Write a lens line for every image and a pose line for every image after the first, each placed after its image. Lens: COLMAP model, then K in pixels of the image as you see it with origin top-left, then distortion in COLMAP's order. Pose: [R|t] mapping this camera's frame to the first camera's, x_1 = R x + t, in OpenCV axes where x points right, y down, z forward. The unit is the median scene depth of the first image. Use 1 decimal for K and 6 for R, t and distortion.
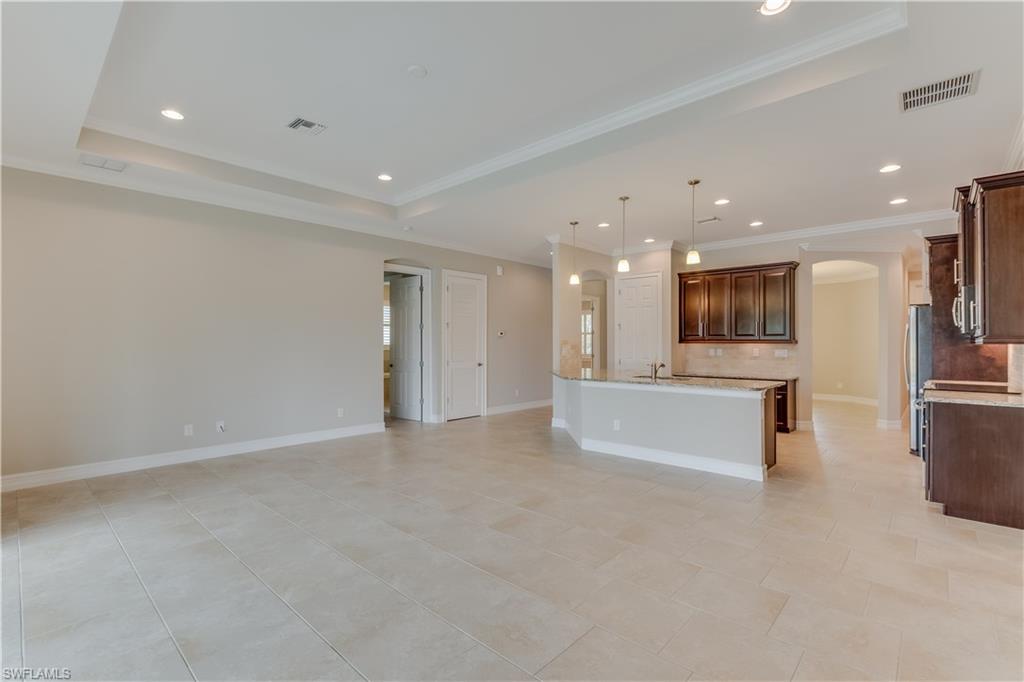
lens RADIAL K [[469.8, 0, 514.0], [0, 469.8, 345.9], [0, 0, 1]] dist [-0.013164, 0.000253]
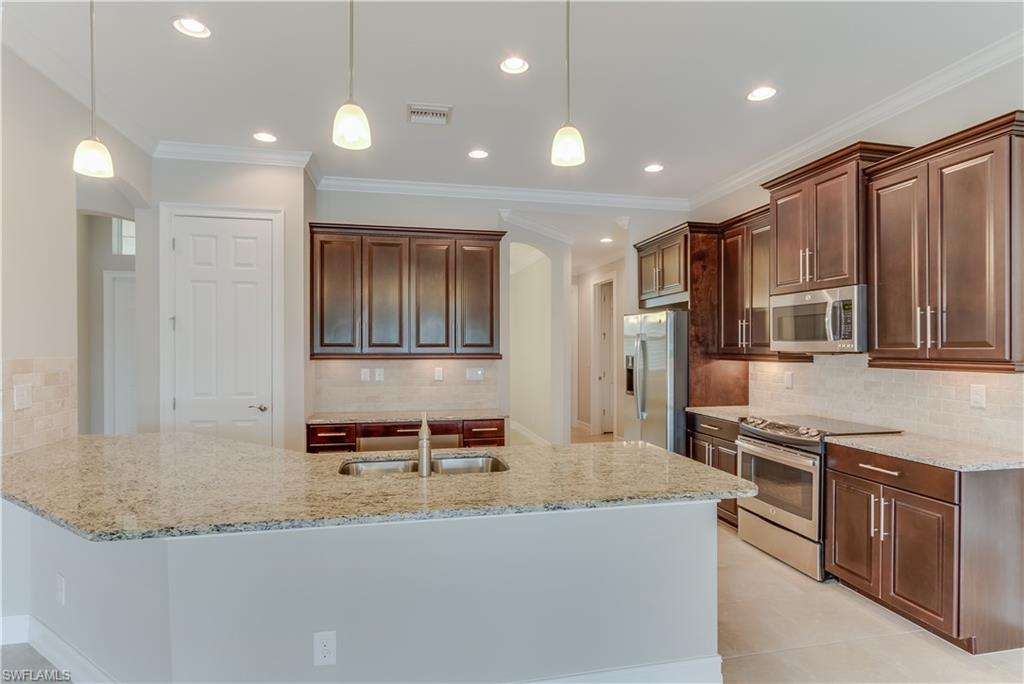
lens RADIAL K [[528.5, 0, 514.2], [0, 528.5, 347.3], [0, 0, 1]] dist [-0.004335, 0.000587]
pose [[0.575067, -0.000492, 0.818106, 0.007826], [0.002951, 0.999995, -0.001473, -0.018878], [-0.818101, 0.003261, 0.575066, 0.522437]]
